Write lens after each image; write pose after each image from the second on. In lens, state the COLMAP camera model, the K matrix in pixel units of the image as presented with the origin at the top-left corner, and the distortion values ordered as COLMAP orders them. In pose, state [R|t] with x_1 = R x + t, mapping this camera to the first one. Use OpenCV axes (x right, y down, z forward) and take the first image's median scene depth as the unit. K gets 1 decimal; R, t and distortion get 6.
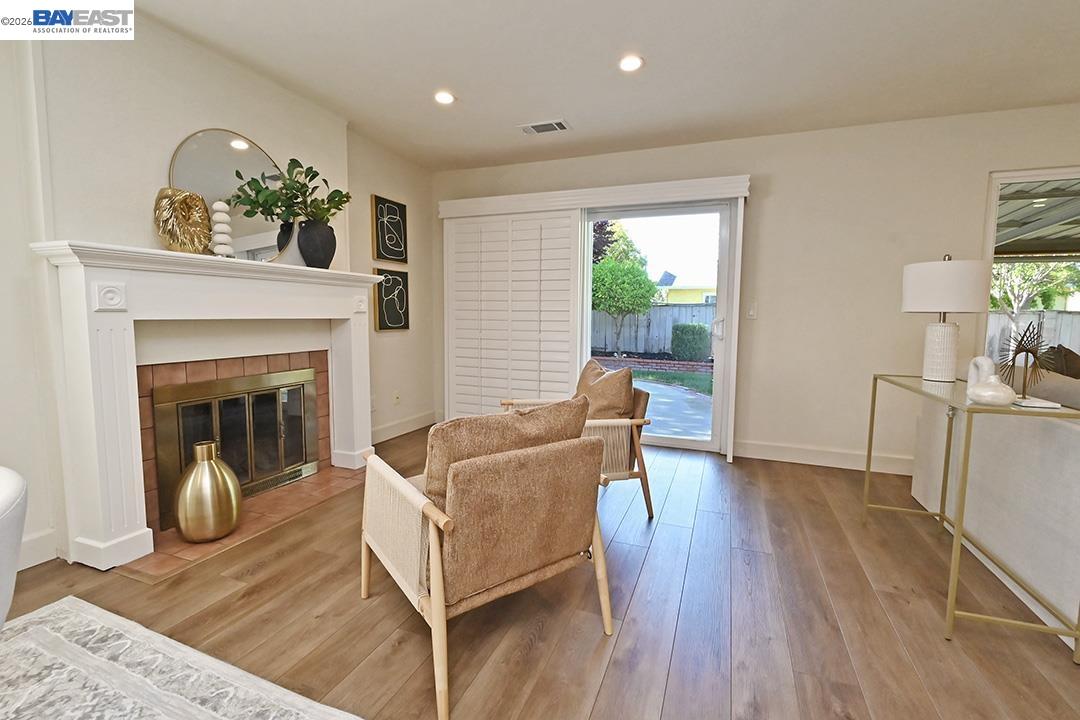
lens RADIAL K [[474.1, 0, 545.6], [0, 474.1, 355.9], [0, 0, 1]] dist [-0.002447, -0.001471]
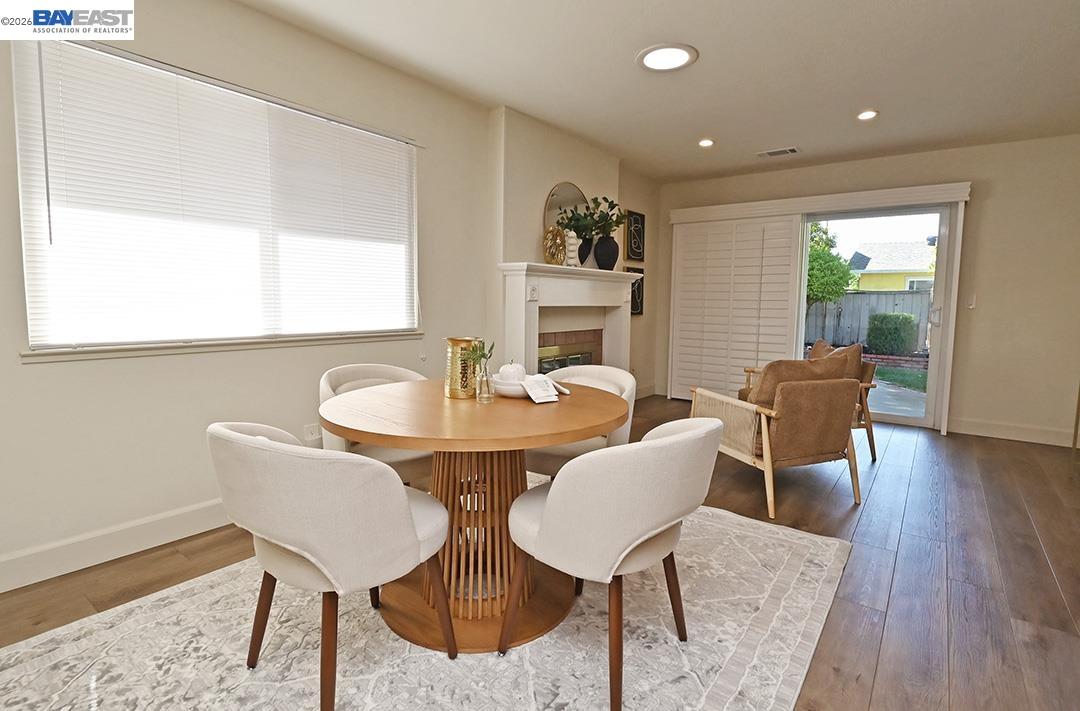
lens RADIAL K [[527.1, 0, 541.6], [0, 527.1, 348.0], [0, 0, 1]] dist [-0.000432, -0.012154]
pose [[0.961183, 0.026067, -0.274678, -0.182458], [-0.026091, 0.999653, 0.003570, 0.035302], [0.274676, 0.003735, 0.961530, -0.437352]]
